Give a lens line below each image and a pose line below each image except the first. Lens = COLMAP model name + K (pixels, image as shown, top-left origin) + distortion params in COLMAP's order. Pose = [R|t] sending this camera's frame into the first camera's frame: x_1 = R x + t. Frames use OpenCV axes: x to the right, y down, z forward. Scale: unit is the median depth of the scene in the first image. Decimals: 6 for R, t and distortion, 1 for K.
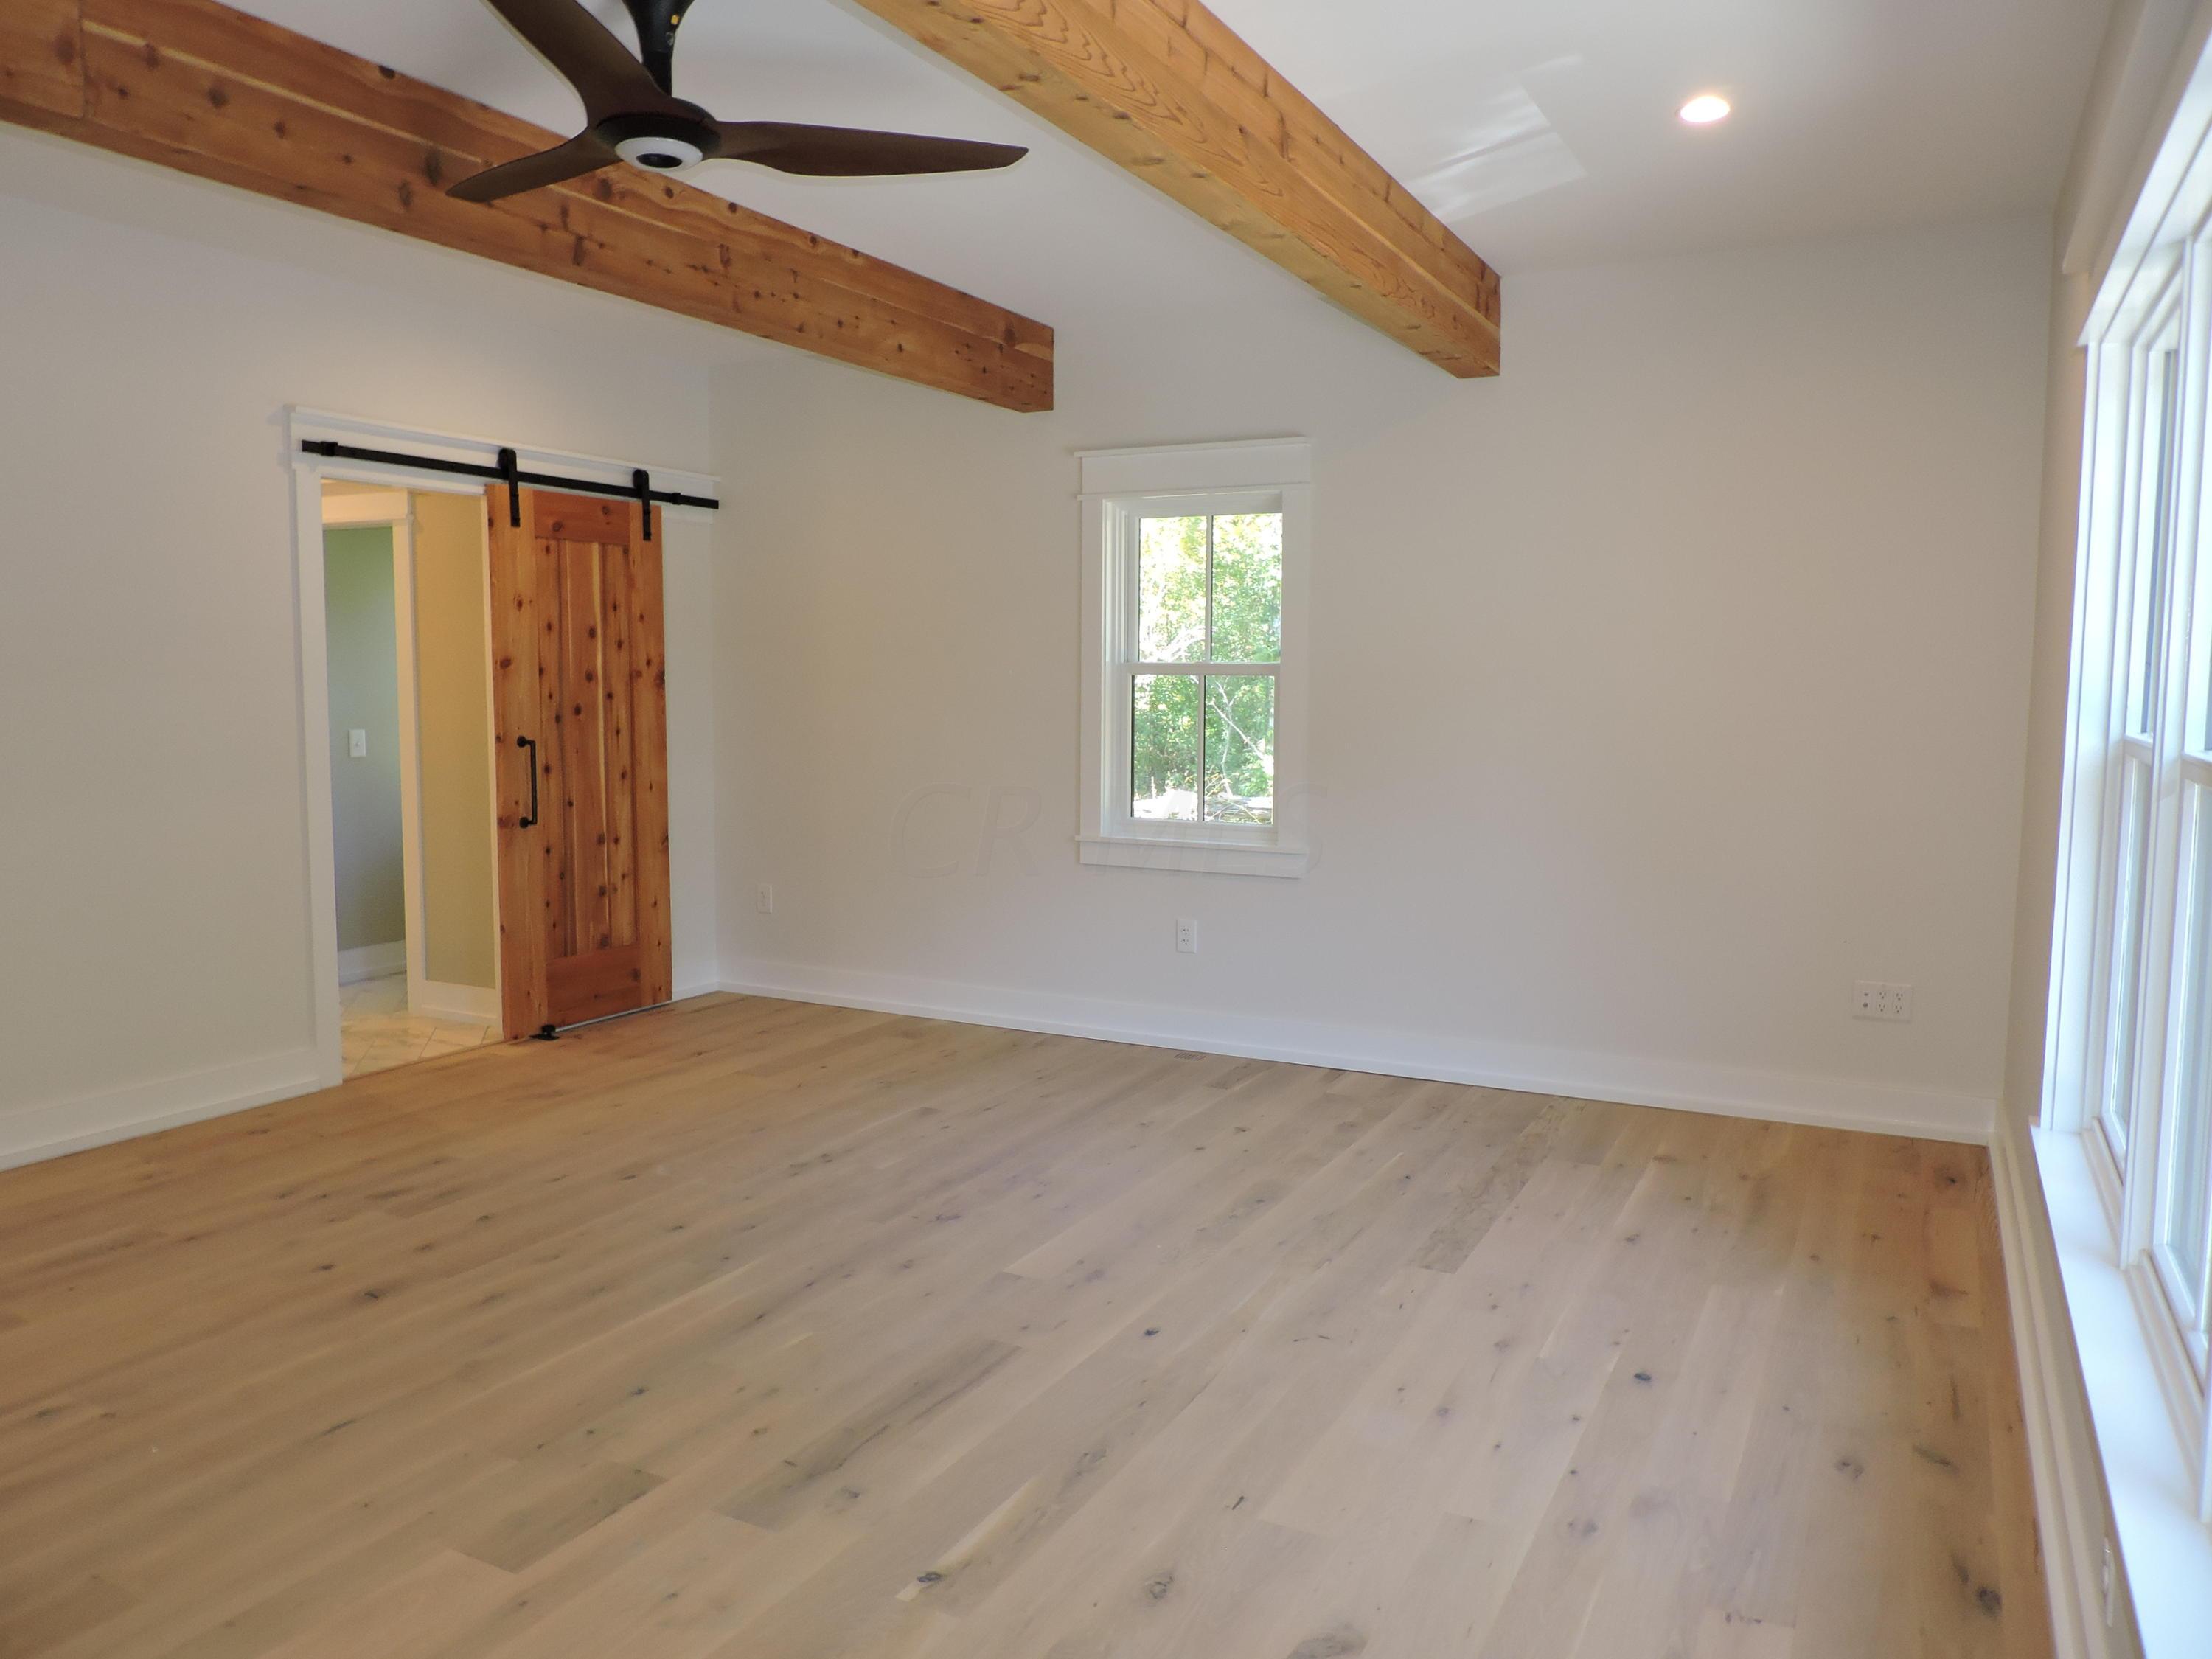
lens RADIAL K [[1582.5, 0, 1103.6], [0, 1582.5, 832.6], [0, 0, 1]] dist [-0.019567, 0.009107]
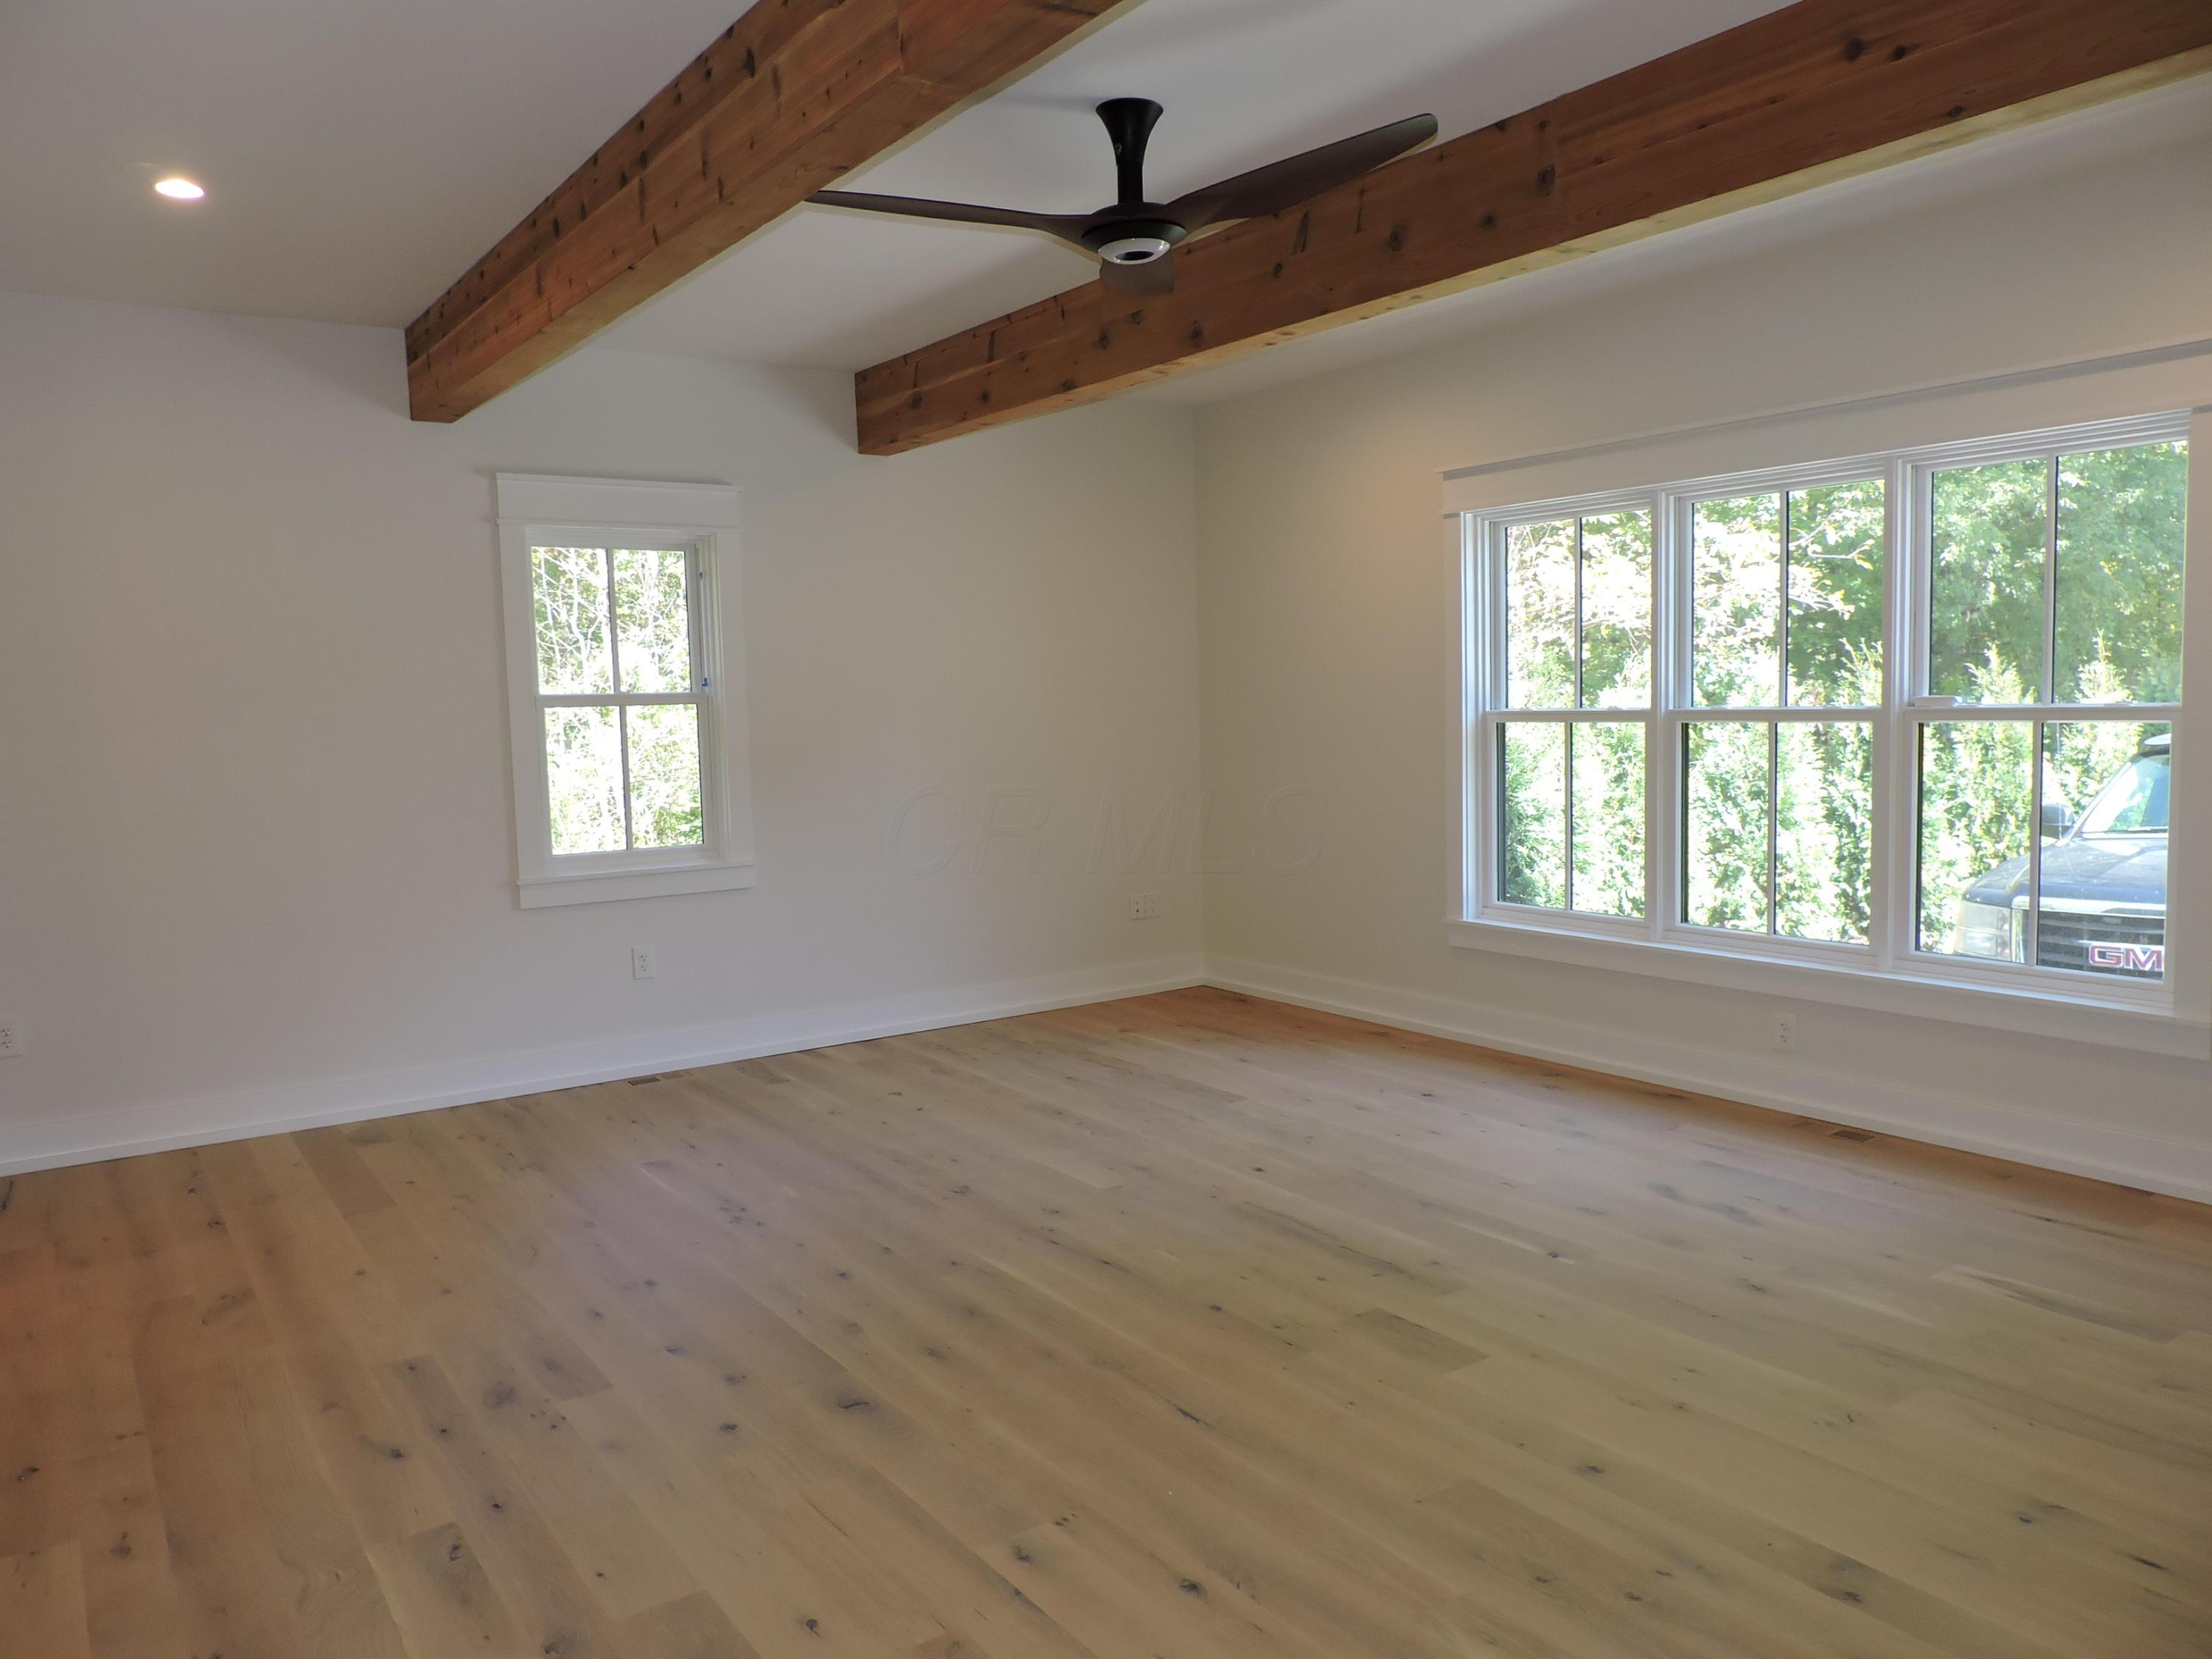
lens RADIAL K [[1582.5, 0, 1103.0], [0, 1582.5, 829.4], [0, 0, 1]] dist [-0.019567, 0.009107]
pose [[0.444448, -0.088989, 0.891374, -1.124761], [0.110722, 0.992881, 0.043915, -0.049323], [-0.888936, 0.079177, 0.451137, 0.433656]]
